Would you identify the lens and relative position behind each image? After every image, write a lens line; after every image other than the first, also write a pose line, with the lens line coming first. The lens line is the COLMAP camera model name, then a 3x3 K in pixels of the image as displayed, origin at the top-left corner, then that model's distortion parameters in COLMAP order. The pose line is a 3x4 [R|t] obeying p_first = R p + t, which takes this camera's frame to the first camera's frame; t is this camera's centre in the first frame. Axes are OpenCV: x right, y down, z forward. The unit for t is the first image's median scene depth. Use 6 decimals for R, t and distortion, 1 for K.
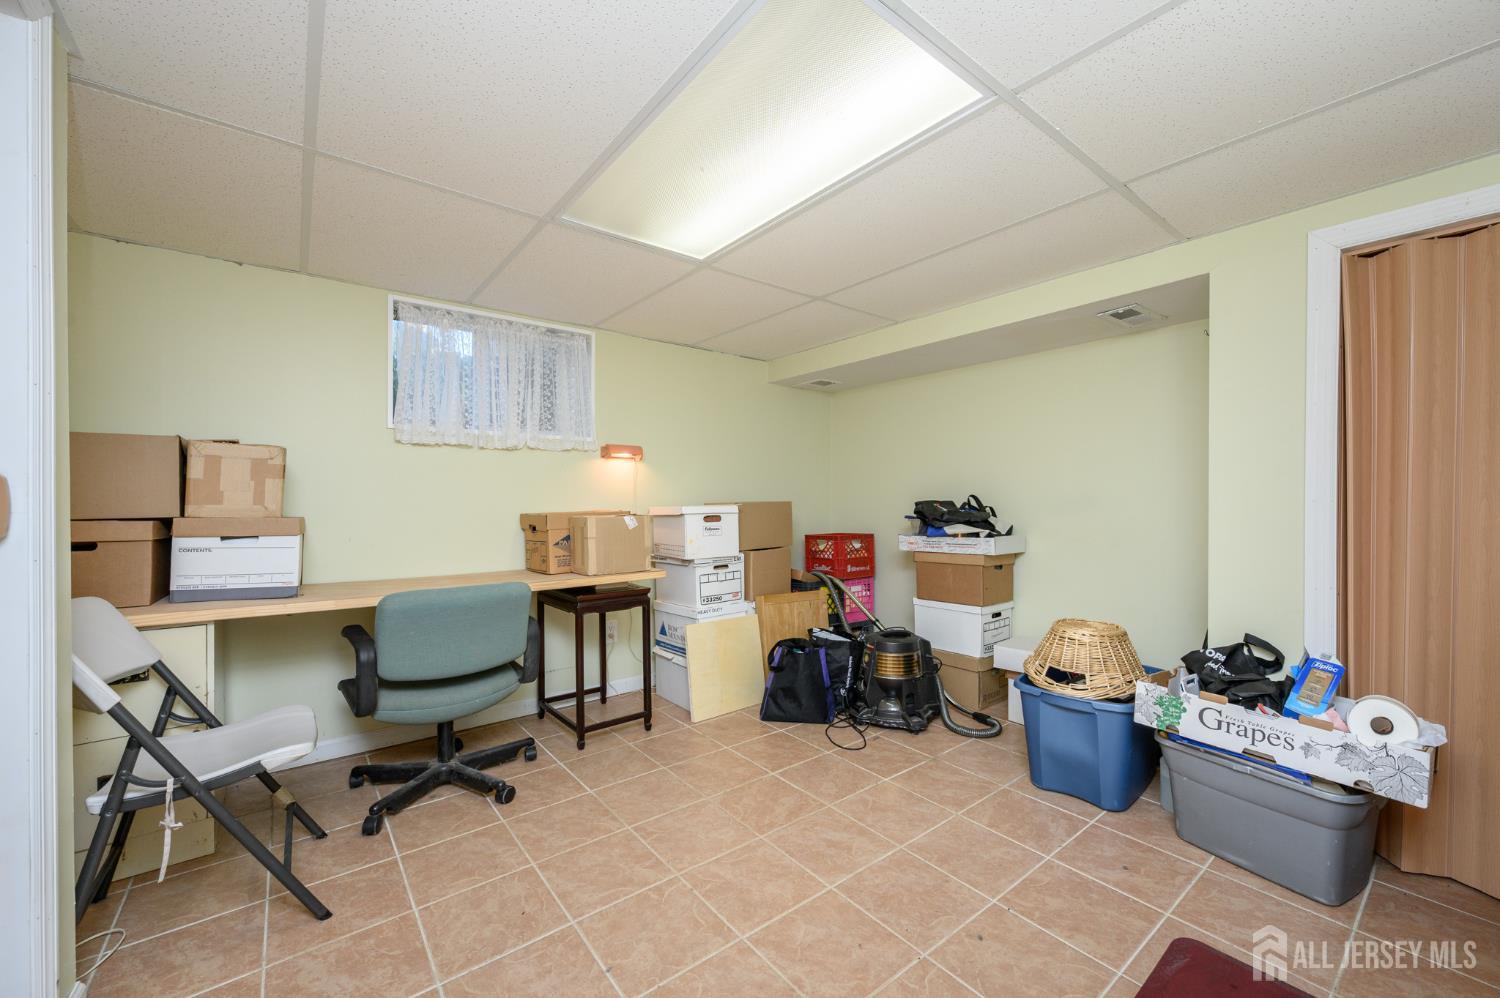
lens RADIAL K [[589.0, 0, 745.9], [0, 589.0, 497.8], [0, 0, 1]] dist [0.002523, -0.000723]
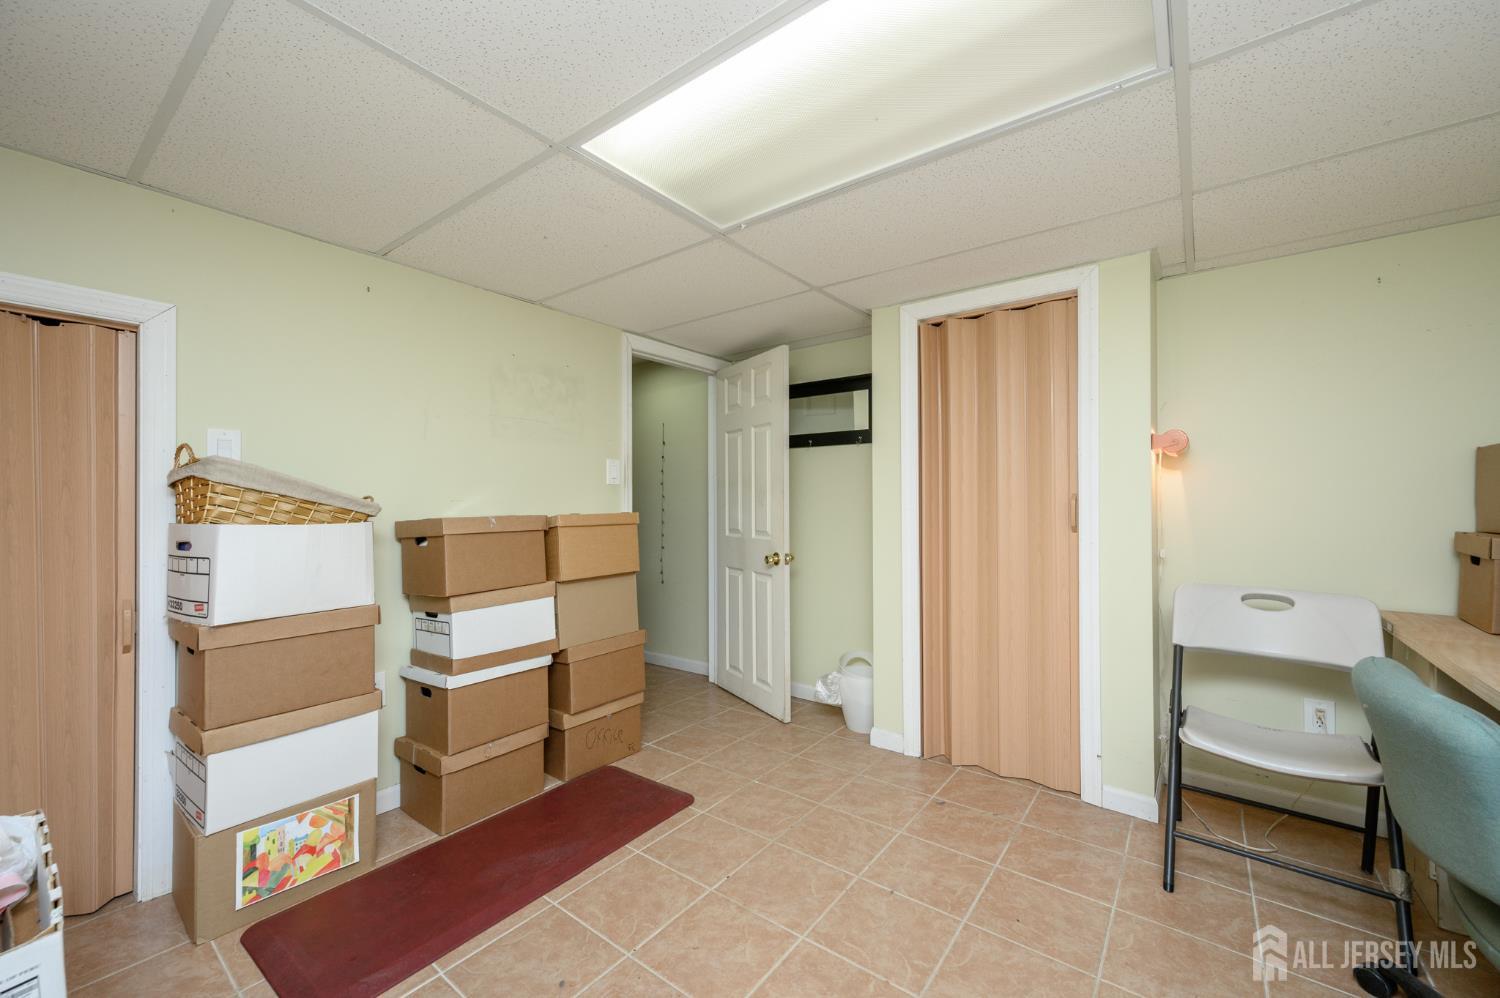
lens RADIAL K [[589.0, 0, 750.9], [0, 589.0, 504.5], [0, 0, 1]] dist [0.002523, -0.000723]
pose [[-0.964493, 0.001644, -0.264101, 0.355576], [0.000577, 0.999991, 0.004117, -0.015940], [0.264106, 0.003818, -0.964486, 1.984705]]
